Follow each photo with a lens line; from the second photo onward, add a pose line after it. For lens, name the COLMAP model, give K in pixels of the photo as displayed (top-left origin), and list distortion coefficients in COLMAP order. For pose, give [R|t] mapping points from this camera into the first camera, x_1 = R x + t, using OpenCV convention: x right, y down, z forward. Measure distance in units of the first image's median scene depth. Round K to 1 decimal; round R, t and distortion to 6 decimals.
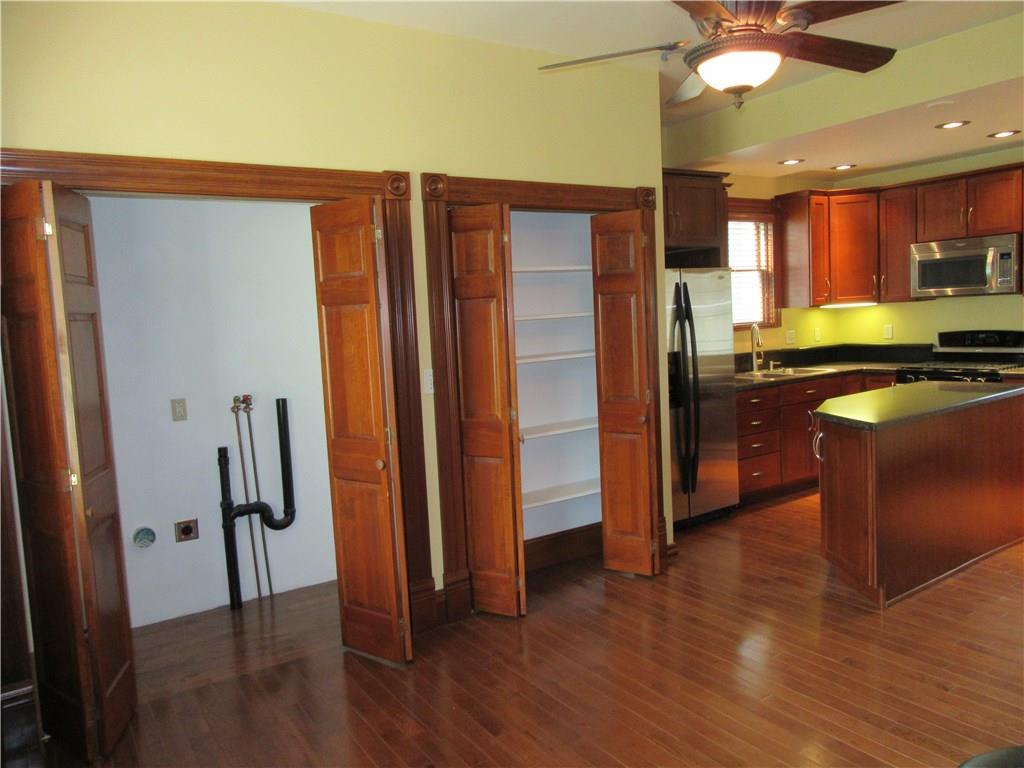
lens RADIAL K [[761.1, 0, 507.1], [0, 761.1, 388.5], [0, 0, 1]] dist [0.000150, -0.013368]
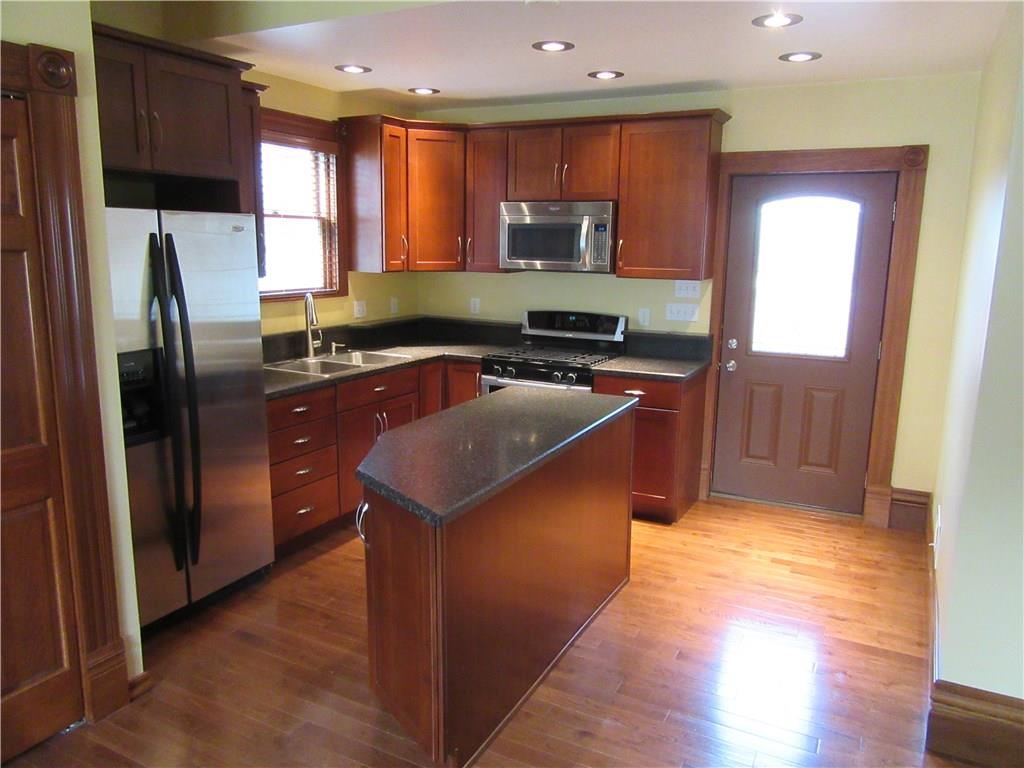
lens RADIAL K [[761.1, 0, 516.5], [0, 761.1, 385.7], [0, 0, 1]] dist [0.000150, -0.013368]
pose [[0.871868, -0.022709, 0.489214, 0.145882], [-0.017243, 0.996882, 0.077004, -0.058002], [-0.489438, -0.075573, 0.868758, 0.273871]]
